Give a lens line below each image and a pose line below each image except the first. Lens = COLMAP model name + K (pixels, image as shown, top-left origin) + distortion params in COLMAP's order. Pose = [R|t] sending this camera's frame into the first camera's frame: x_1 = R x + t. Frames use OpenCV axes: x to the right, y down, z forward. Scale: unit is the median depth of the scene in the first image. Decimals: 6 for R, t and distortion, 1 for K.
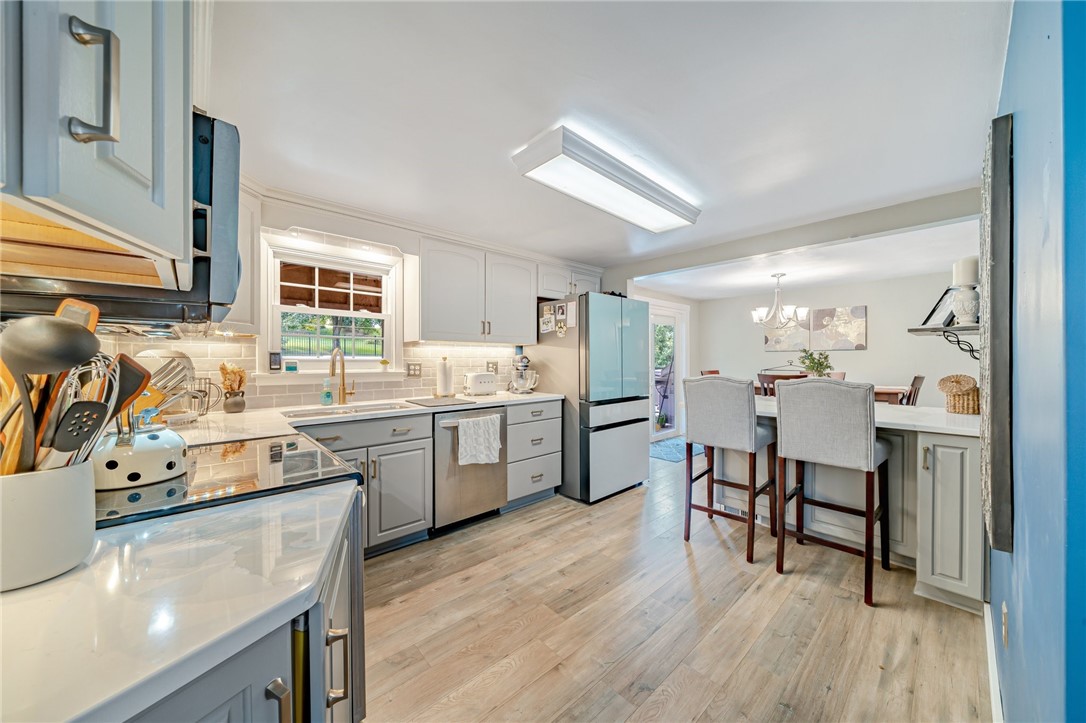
lens RADIAL K [[382.4, 0, 538.4], [0, 382.4, 356.7], [0, 0, 1]] dist [-0.002484, -0.000131]
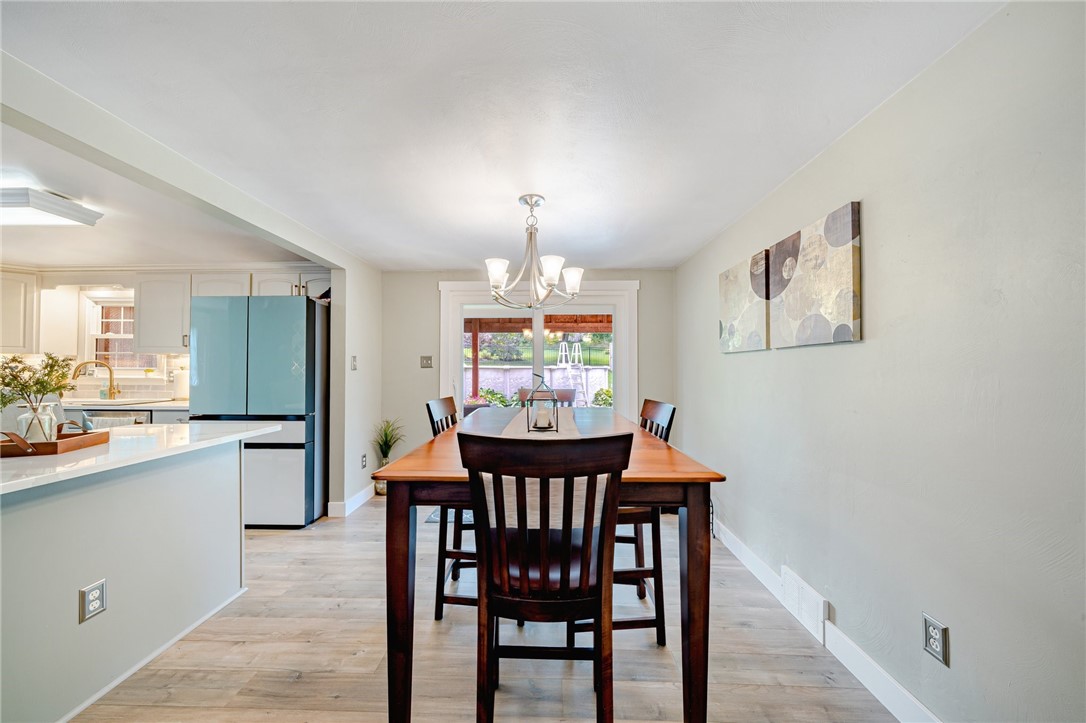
lens RADIAL K [[382.4, 0, 545.8], [0, 382.4, 362.5], [0, 0, 1]] dist [-0.002484, -0.000131]
pose [[0.709690, -0.011444, -0.704421, 1.470021], [-0.001269, 0.999846, -0.017522, 0.007072], [0.704513, 0.013329, 0.709566, 0.994184]]
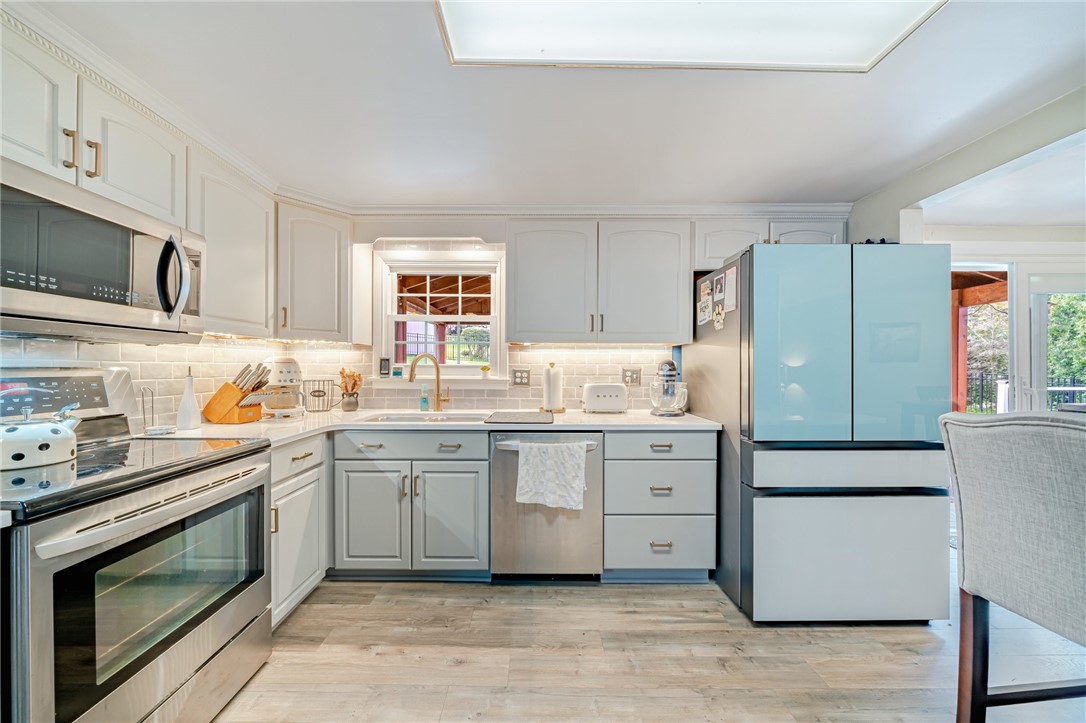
lens RADIAL K [[382.4, 0, 544.8], [0, 382.4, 365.6], [0, 0, 1]] dist [-0.002484, -0.000131]
pose [[0.735518, -0.000316, -0.677505, 0.308040], [0.001480, 0.999998, 0.001140, 0.006803], [0.677504, -0.001841, 0.735517, 0.409236]]
